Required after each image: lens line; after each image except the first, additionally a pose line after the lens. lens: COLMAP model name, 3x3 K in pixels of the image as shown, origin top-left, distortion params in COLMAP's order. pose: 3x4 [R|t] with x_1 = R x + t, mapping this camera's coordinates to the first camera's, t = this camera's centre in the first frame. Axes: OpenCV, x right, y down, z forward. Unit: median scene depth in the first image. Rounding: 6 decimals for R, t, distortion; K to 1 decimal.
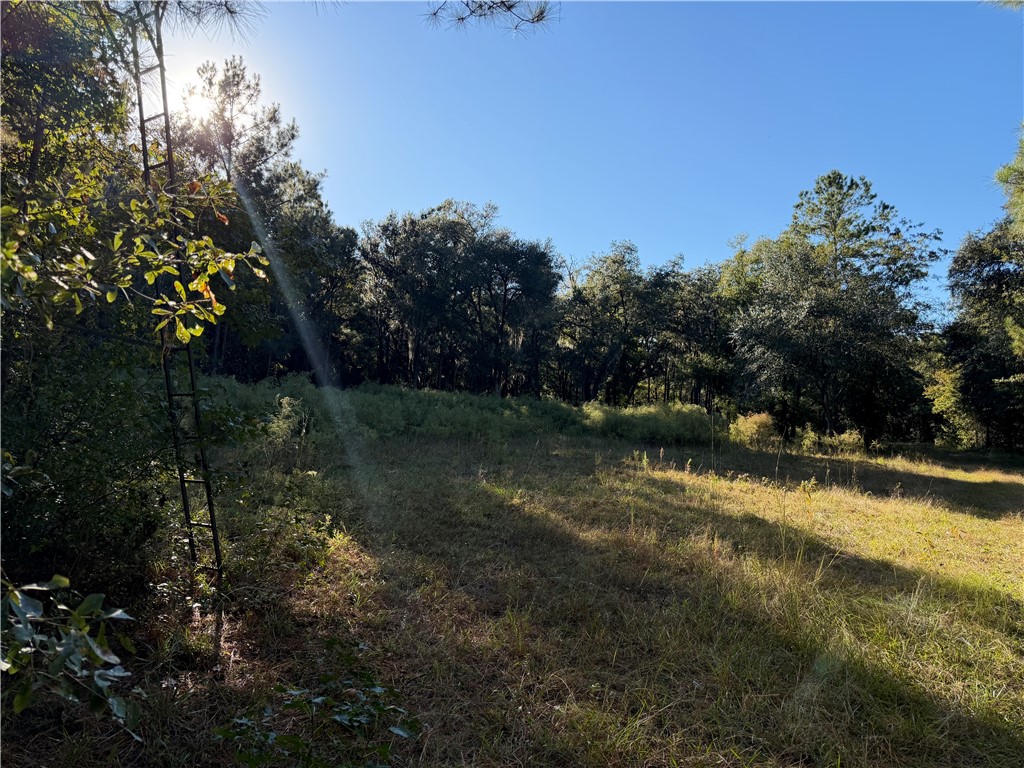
lens RADIAL K [[721.6, 0, 512.0], [0, 721.6, 384.0], [0, 0, 1]] dist [0.081051, -0.105775]
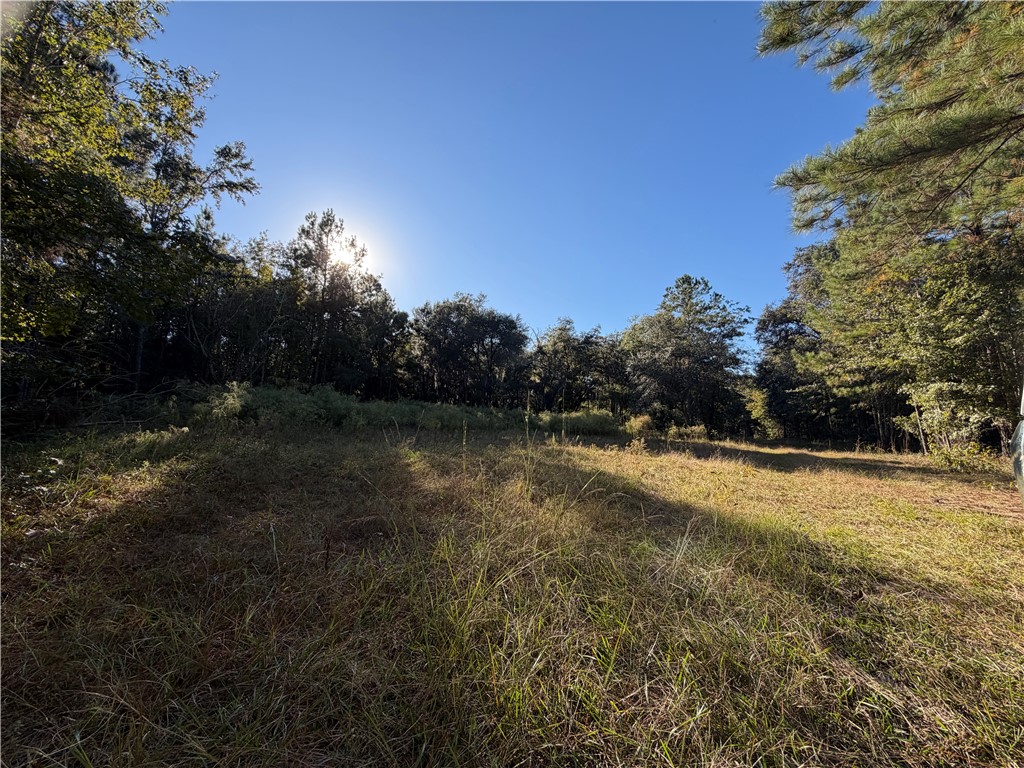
lens RADIAL K [[404.1, 0, 512.0], [0, 404.1, 384.0], [0, 0, 1]] dist [0.000378, 0.000039]
pose [[0.999841, -0.009069, -0.015366, 0.060853], [0.008096, 0.998031, -0.062206, 0.023660], [0.015899, 0.062071, 0.997945, 0.090641]]
